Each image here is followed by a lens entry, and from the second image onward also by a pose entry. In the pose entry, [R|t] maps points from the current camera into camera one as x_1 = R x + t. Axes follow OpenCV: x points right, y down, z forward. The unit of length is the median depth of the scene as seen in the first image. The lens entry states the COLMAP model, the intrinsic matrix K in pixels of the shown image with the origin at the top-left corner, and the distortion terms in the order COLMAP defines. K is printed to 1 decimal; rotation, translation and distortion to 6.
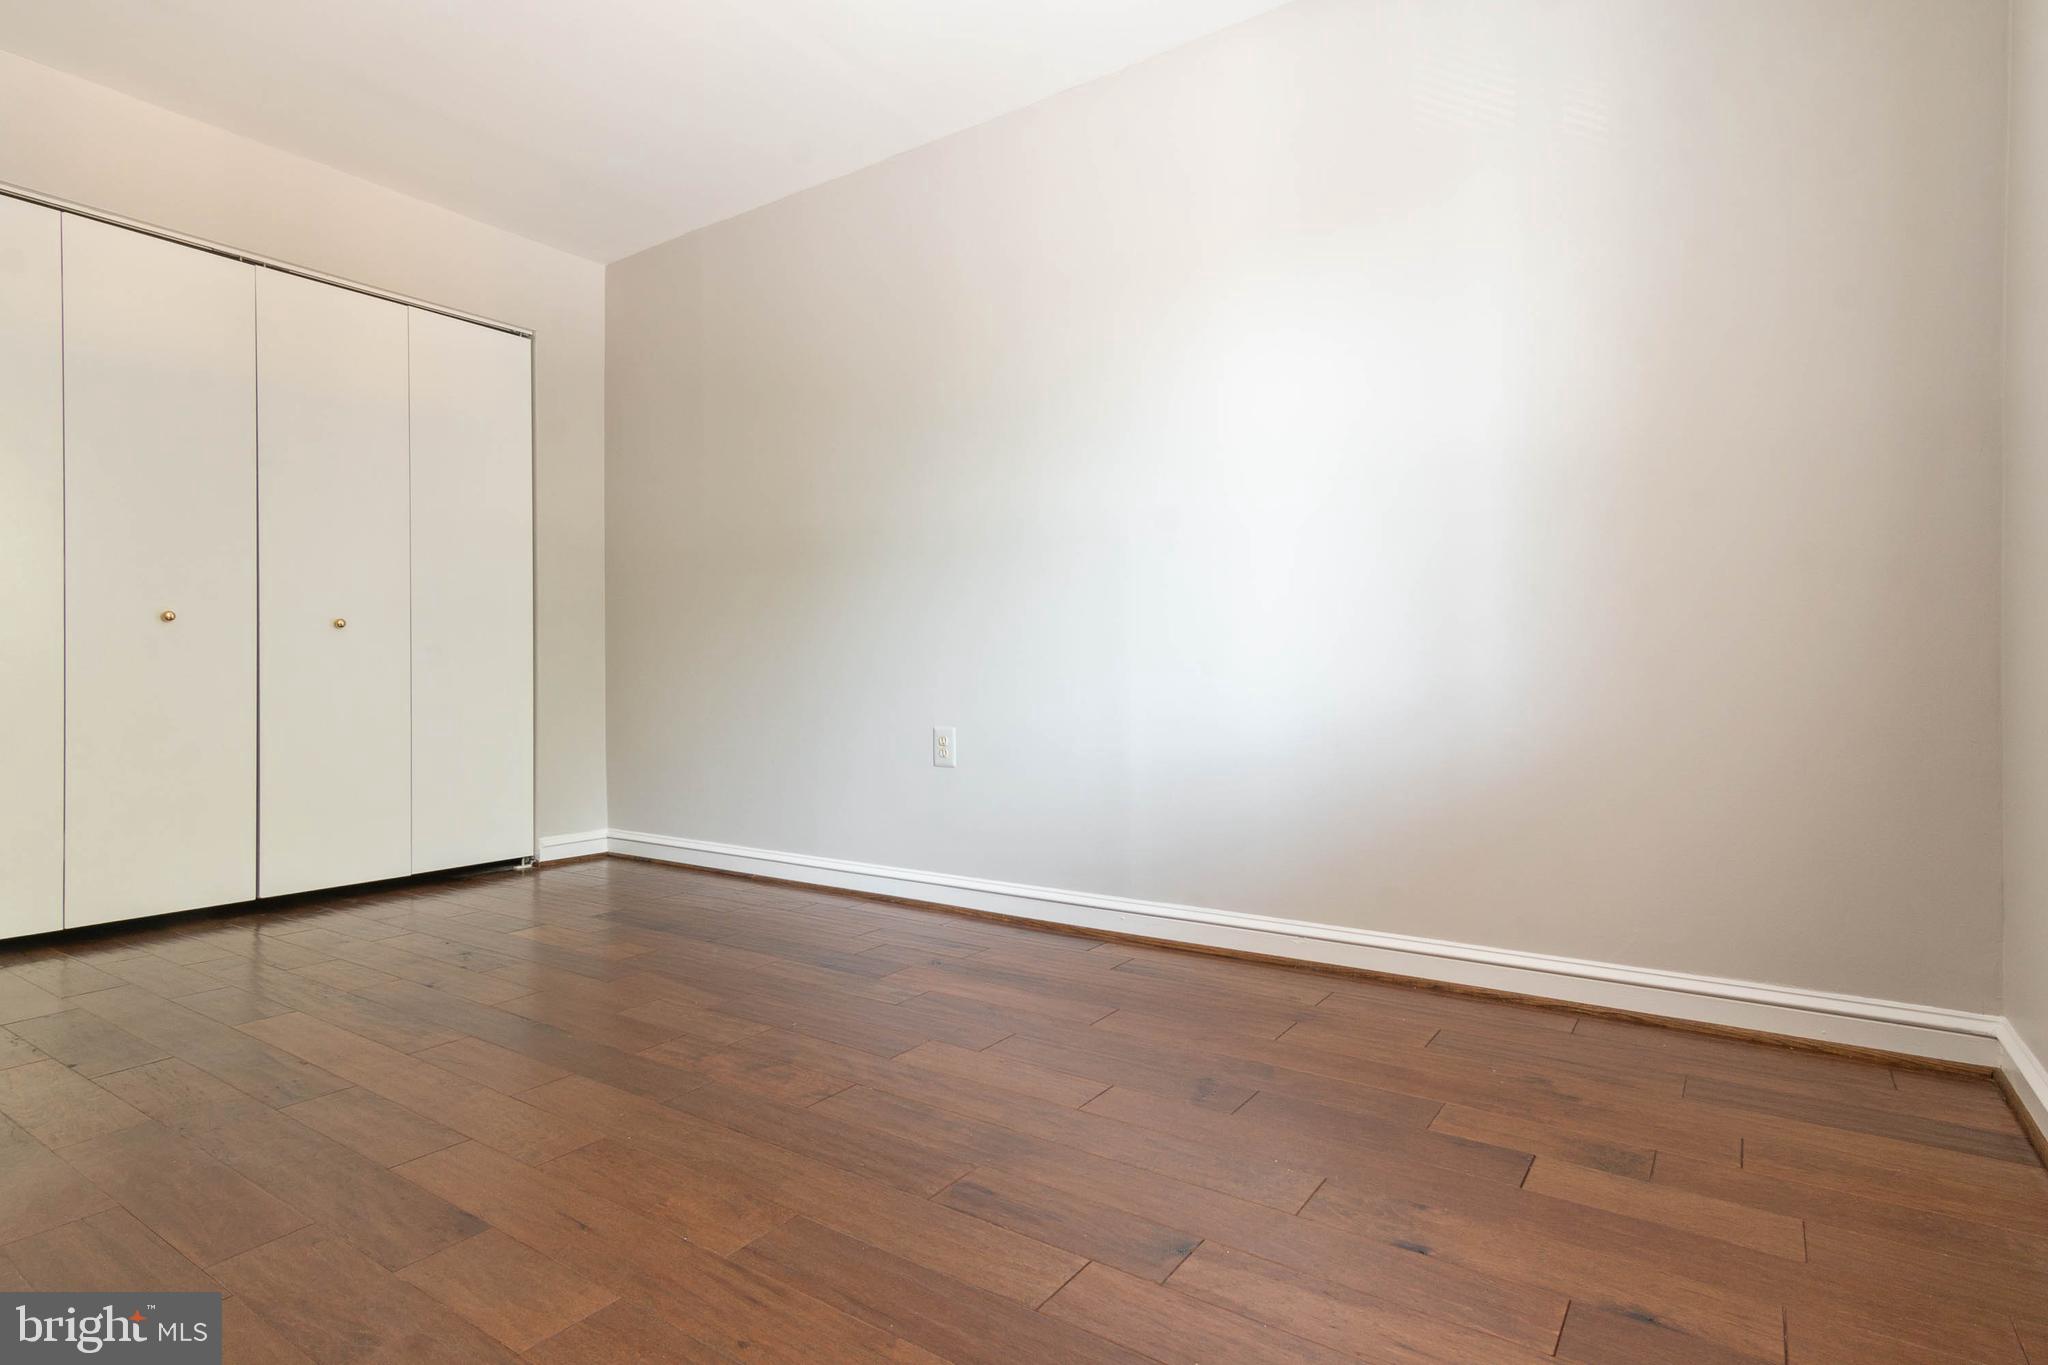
lens RADIAL K [[1037.5, 0, 1022.0], [0, 1037.5, 682.2], [0, 0, 1]] dist [0.003663, -0.001227]
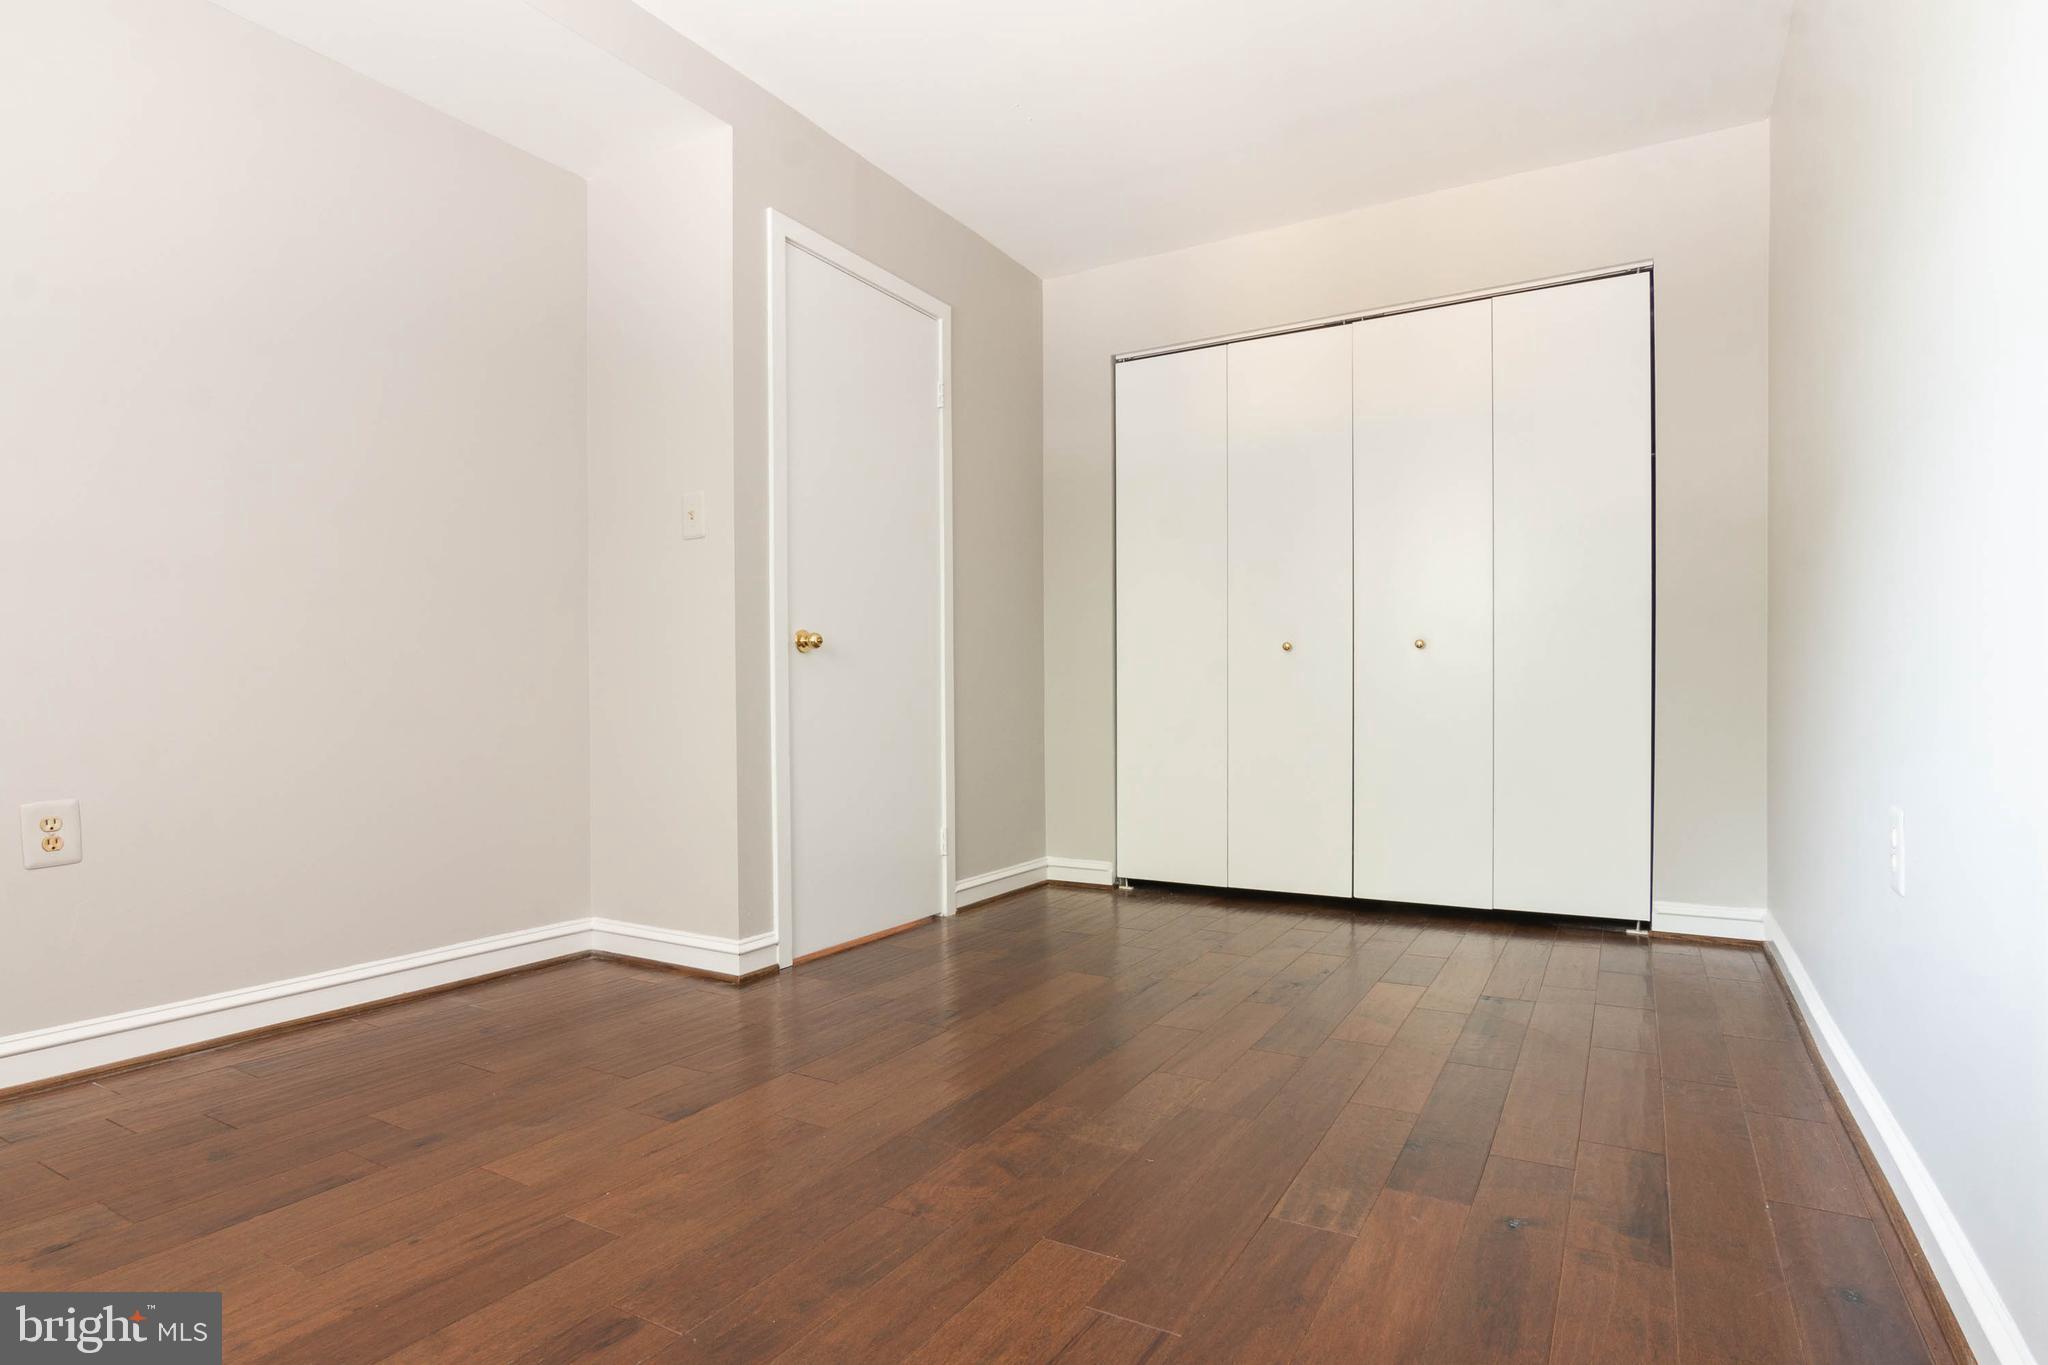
lens RADIAL K [[1082.7, 0, 1023.3], [0, 1082.7, 693.0], [0, 0, 1]] dist [-0.019544, -0.000317]
pose [[0.093098, 0.004658, -0.995646, 0.333305], [-0.002322, 0.999987, 0.004461, -0.011469], [0.995654, 0.001897, 0.093108, 0.490230]]
